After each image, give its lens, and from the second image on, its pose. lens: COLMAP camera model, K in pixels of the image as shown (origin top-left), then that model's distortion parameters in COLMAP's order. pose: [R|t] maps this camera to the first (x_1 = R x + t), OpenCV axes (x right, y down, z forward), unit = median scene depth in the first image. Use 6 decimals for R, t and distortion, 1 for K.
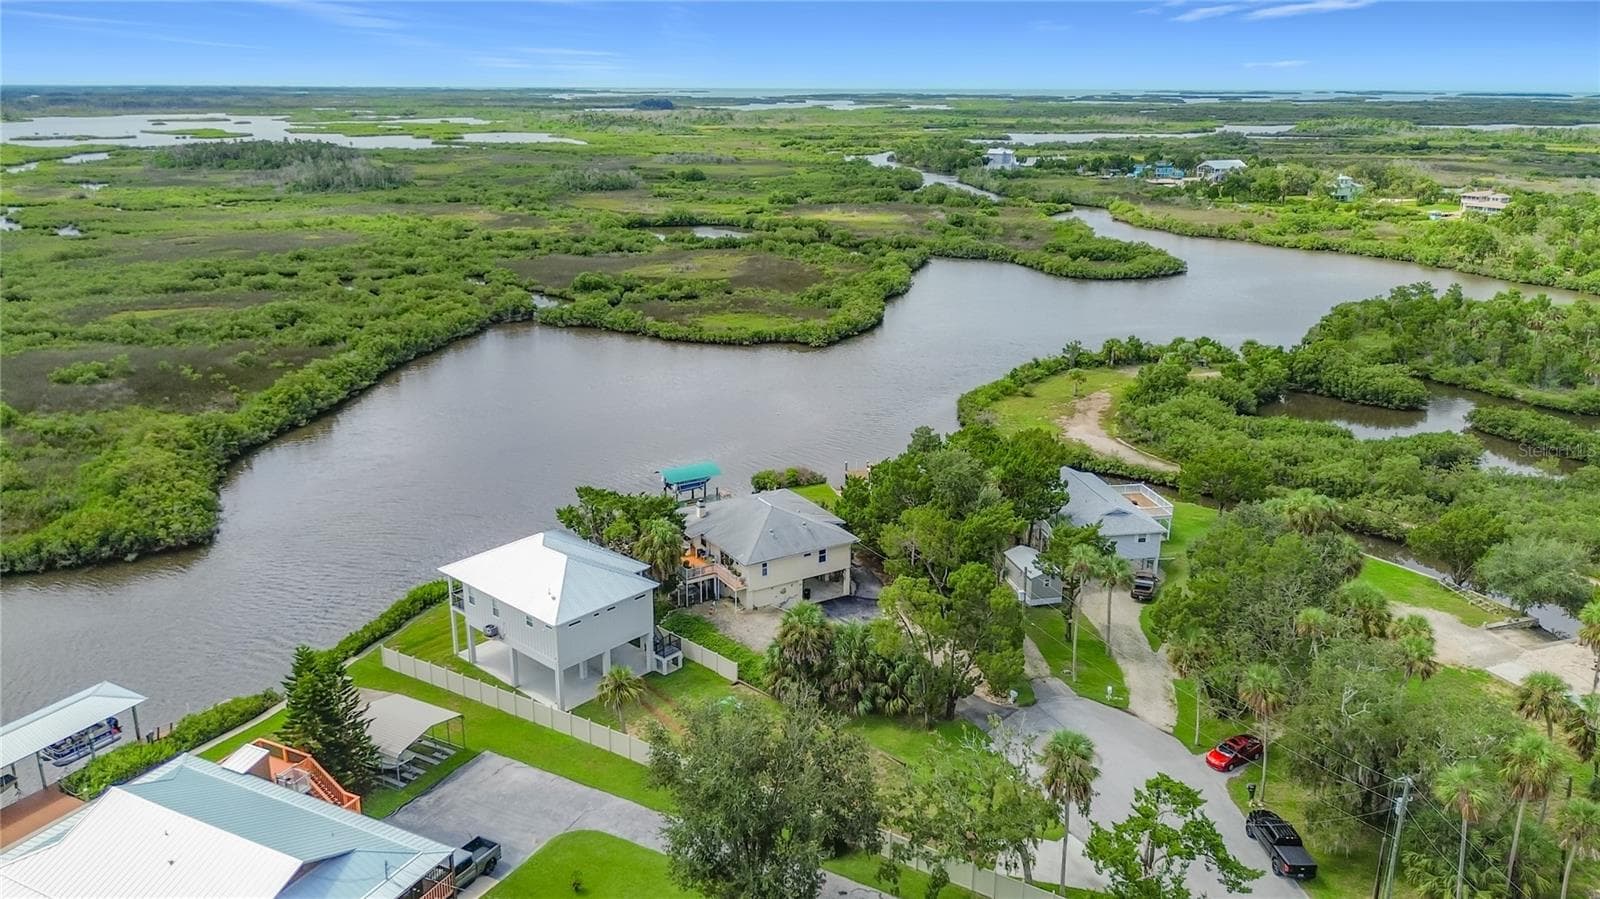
lens RADIAL K [[1196.6, 0, 800.0], [0, 1196.6, 449.5], [0, 0, 1]] dist [0.058275, -0.119367]
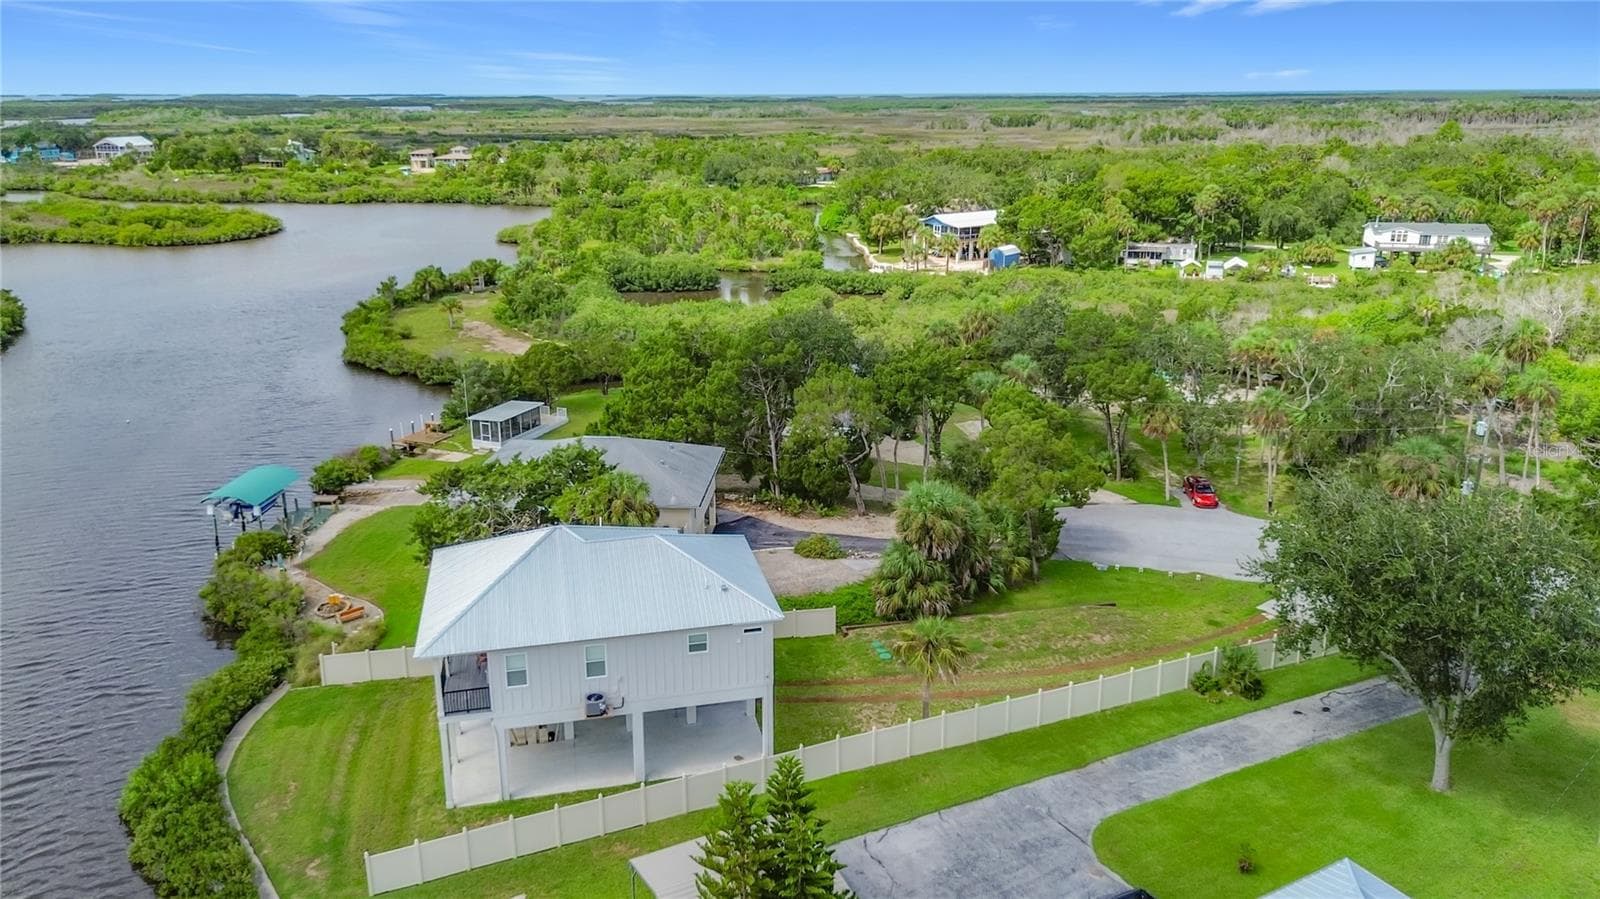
lens RADIAL K [[1165.6, 0, 800.0], [0, 1165.6, 449.5], [0, 0, 1]] dist [0.072996, -0.093140]
pose [[0.554411, -0.245281, 0.795277, -0.253956], [0.250176, 0.960504, 0.121836, -0.001407], [-0.793751, 0.131412, 0.593877, 0.248312]]
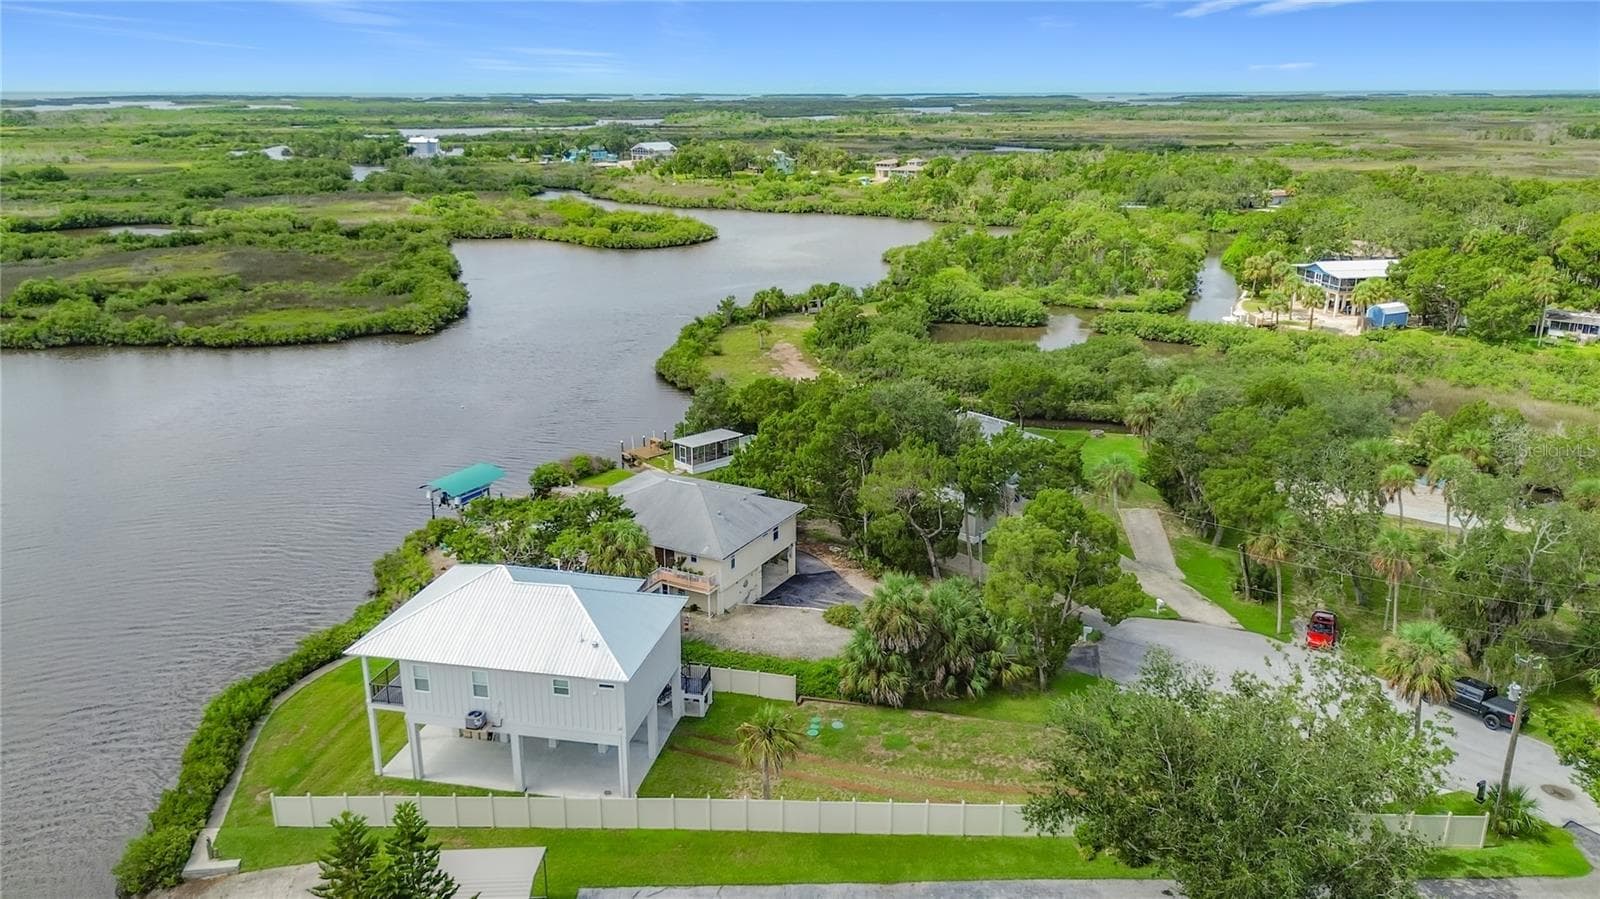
lens RADIAL K [[1165.6, 0, 800.0], [0, 1165.6, 449.5], [0, 0, 1]] dist [0.072996, -0.093140]
pose [[0.856652, -0.153261, 0.492604, -0.168613], [0.153835, 0.987301, 0.039651, 0.002074], [-0.492425, 0.041812, 0.869350, 0.142644]]
